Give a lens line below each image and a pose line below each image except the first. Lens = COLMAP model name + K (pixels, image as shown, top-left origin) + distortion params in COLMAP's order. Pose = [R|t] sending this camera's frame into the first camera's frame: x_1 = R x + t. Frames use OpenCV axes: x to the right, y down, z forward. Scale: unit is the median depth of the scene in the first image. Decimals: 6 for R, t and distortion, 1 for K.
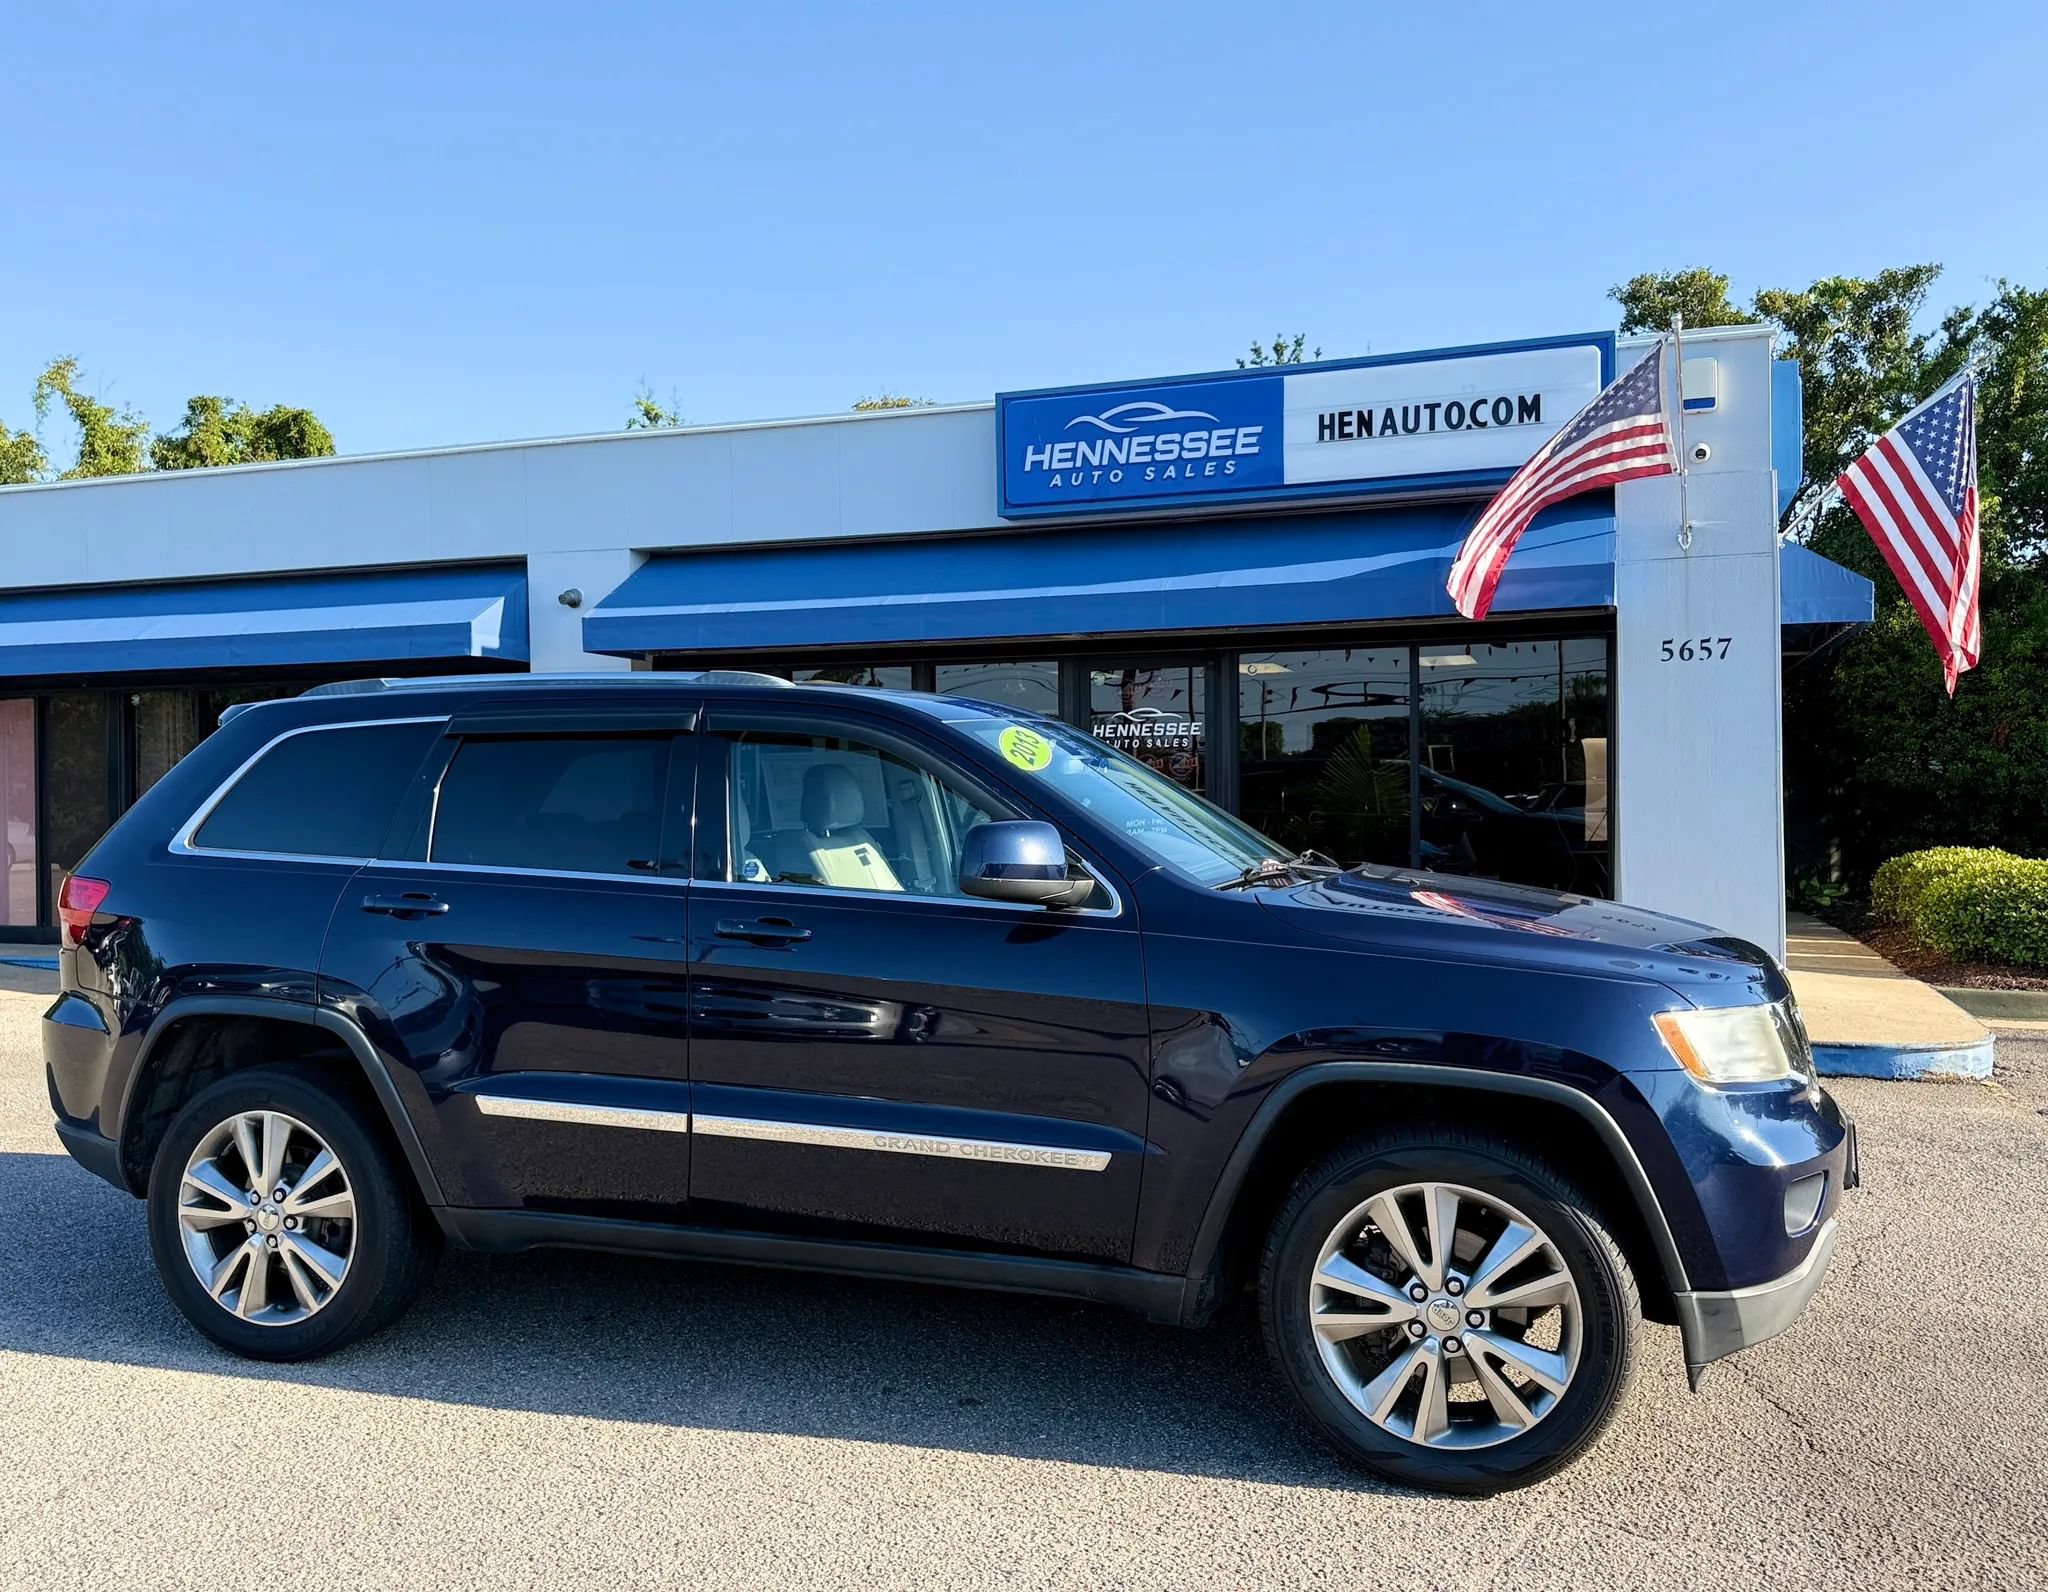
lens RADIAL K [[1597.8, 0, 1007.3], [0, 1597.8, 833.1], [0, 0, 1]] dist [0.006946, -0.015286]
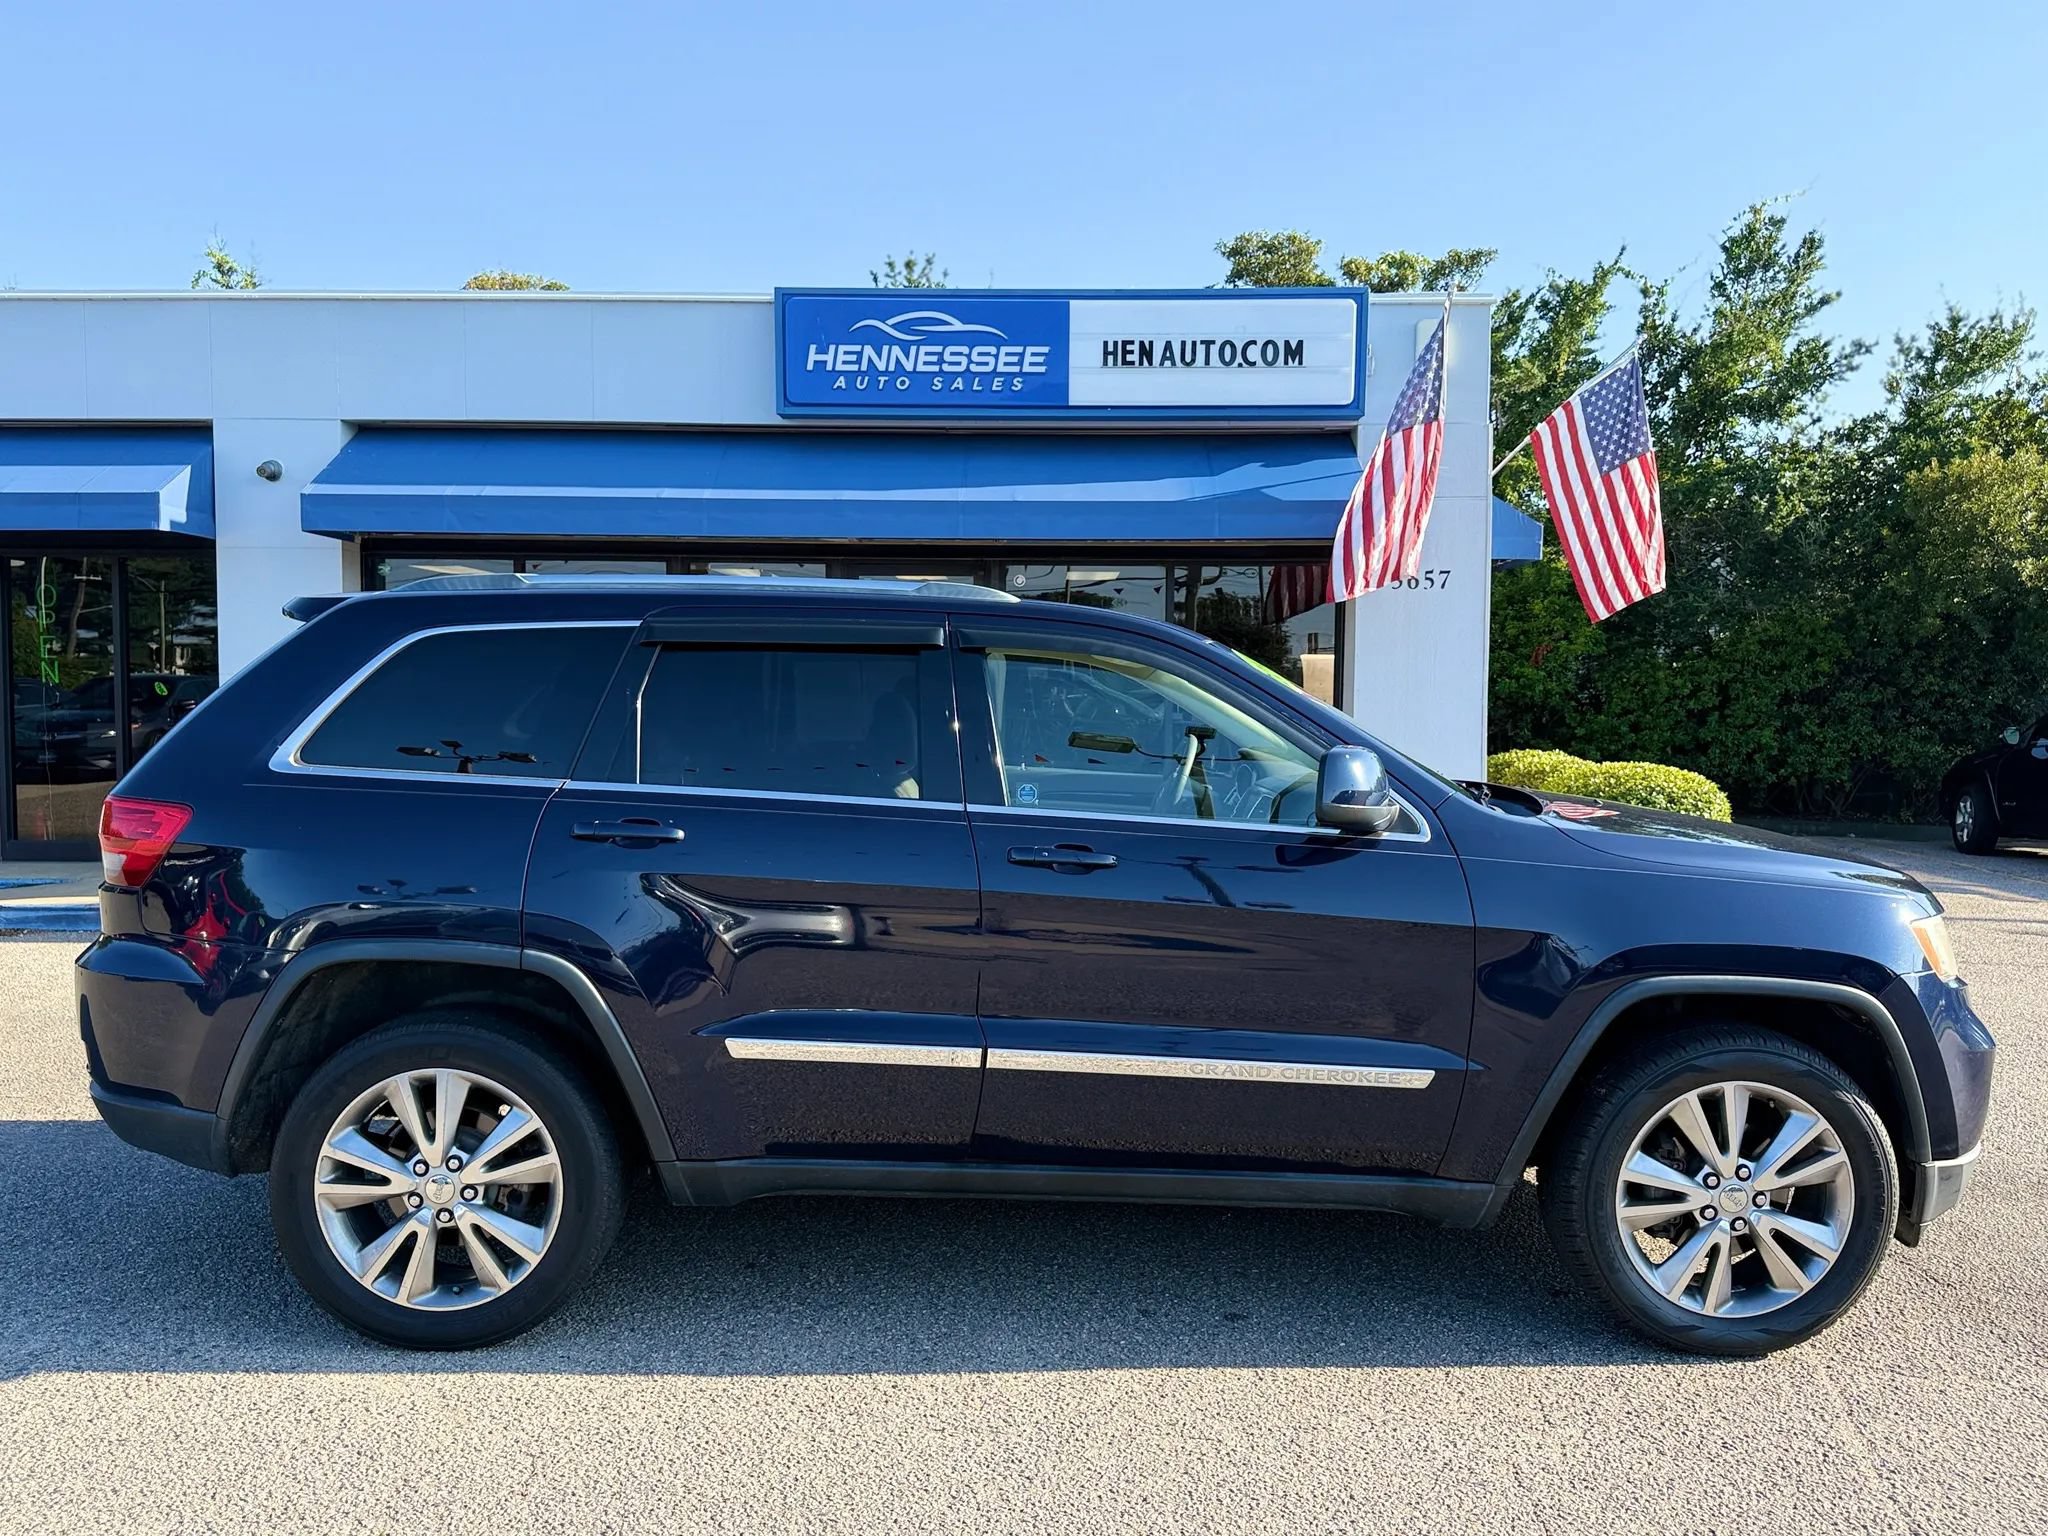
lens RADIAL K [[1515.5, 0, 996.6], [0, 1515.5, 784.4], [0, 0, 1]] dist [0.033209, -0.056850]
pose [[0.953426, 0.000607, 0.301625, -0.177252], [-0.013118, 0.999135, 0.039458, -0.007246], [-0.301340, -0.041577, 0.952610, 0.052158]]
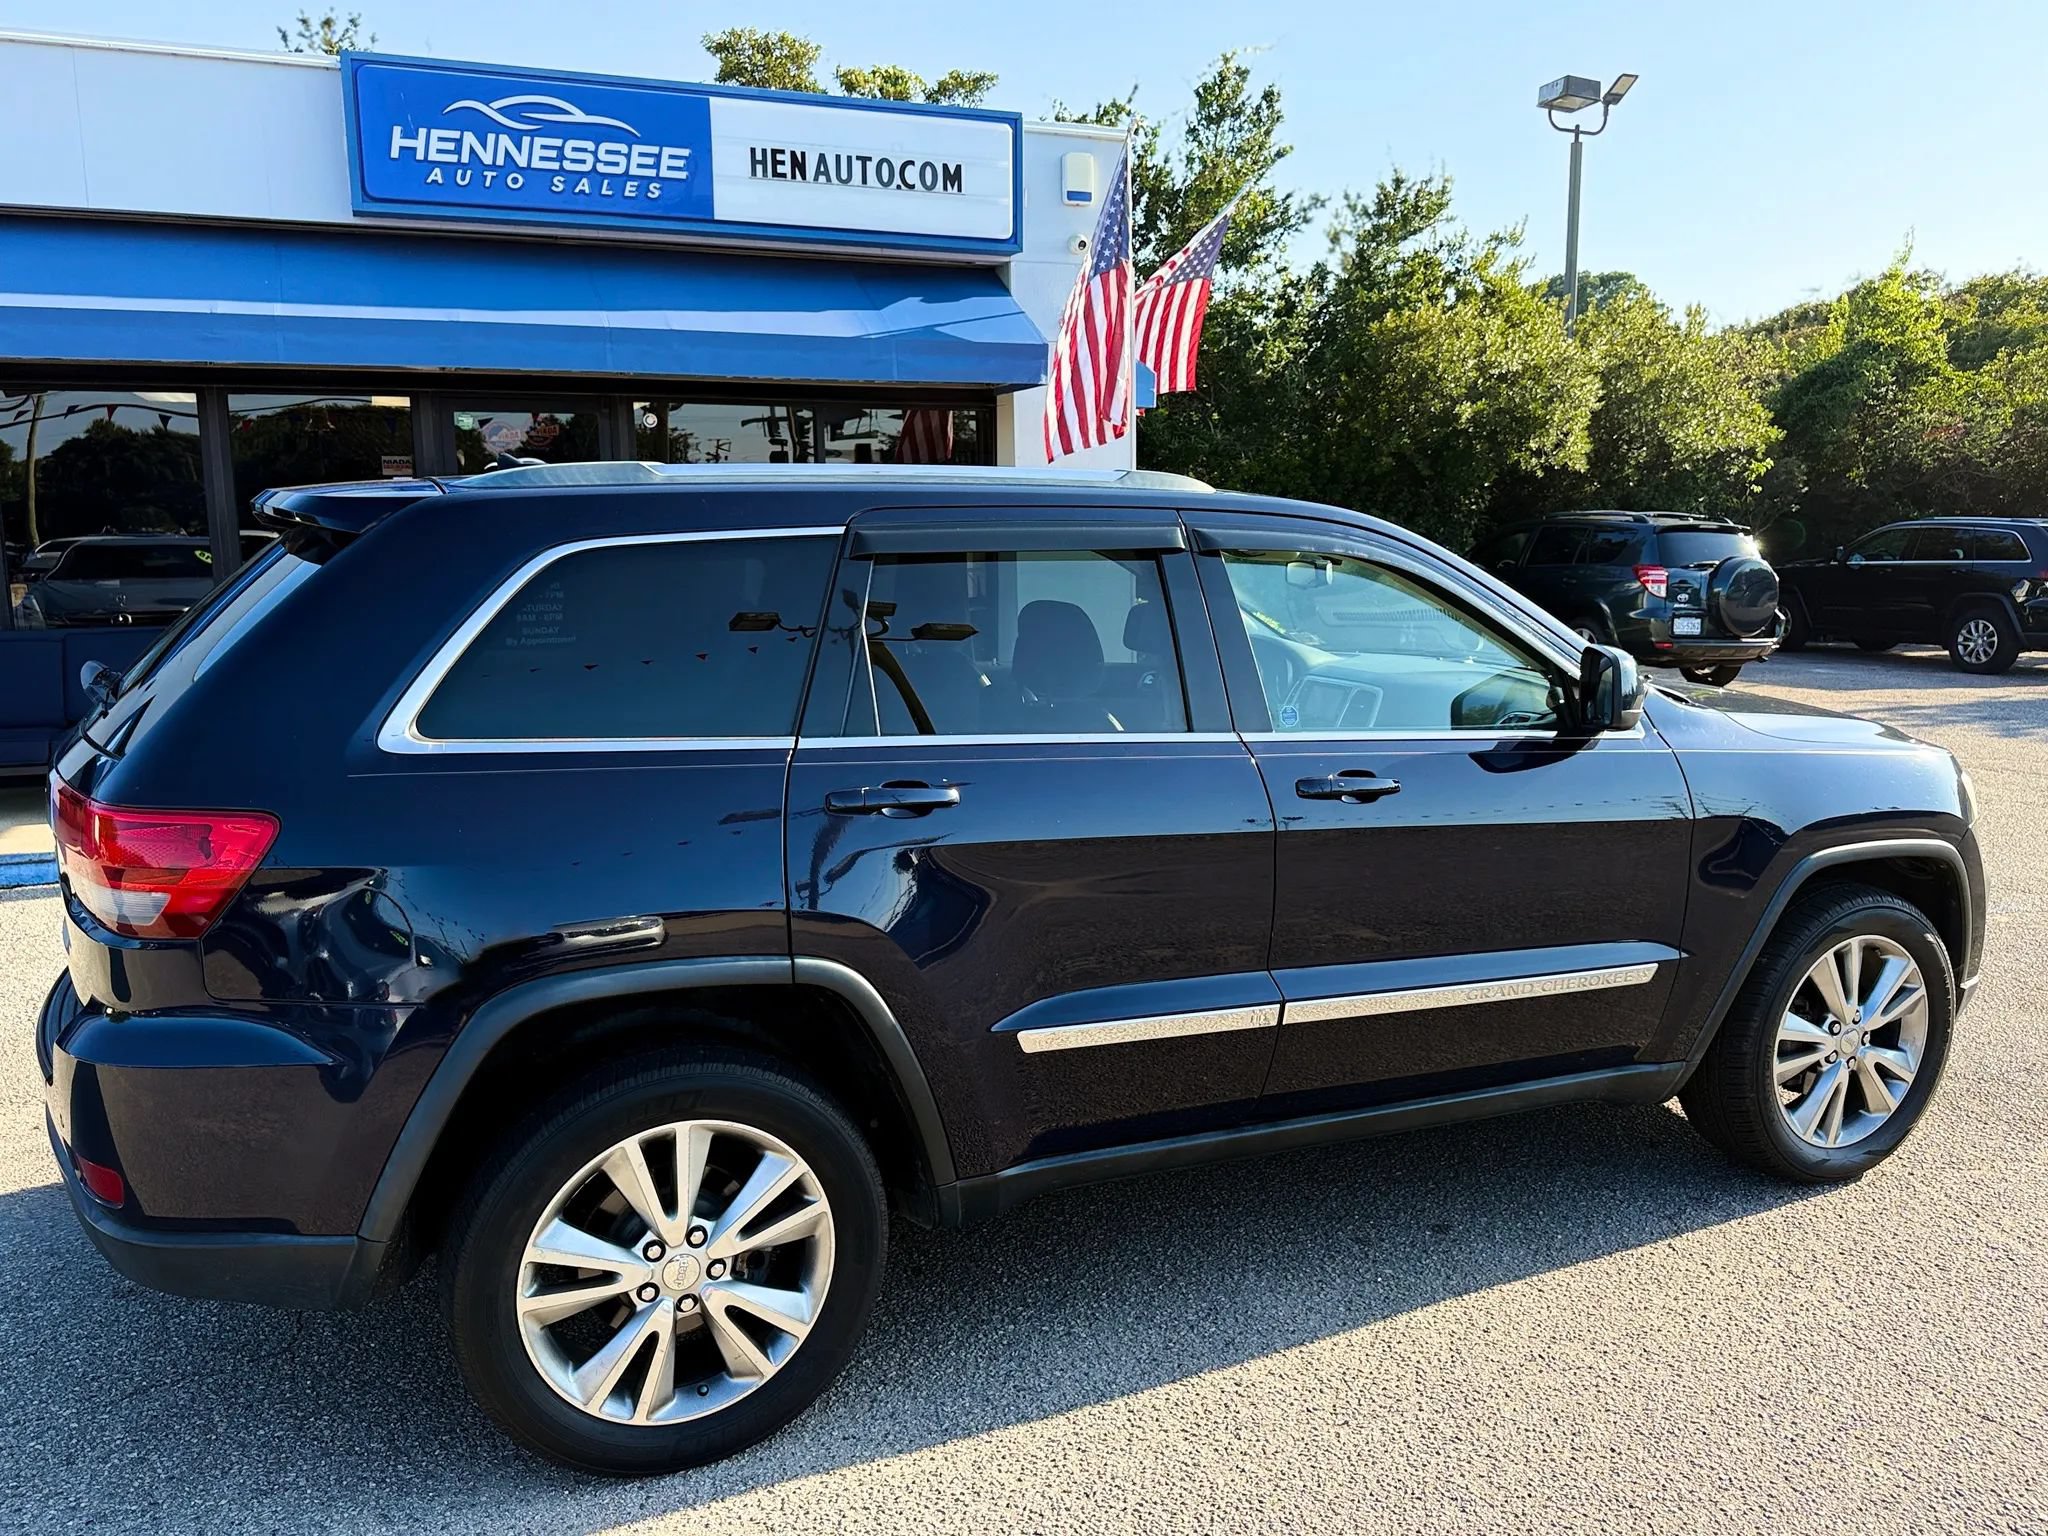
lens RADIAL K [[1515.5, 0, 998.1], [0, 1515.5, 803.7], [0, 0, 1]] dist [0.033209, -0.056850]
pose [[0.761013, -0.113270, 0.638772, -0.313678], [0.010720, 0.986701, 0.162195, -0.024684], [-0.648648, -0.116585, 0.752106, 0.188785]]
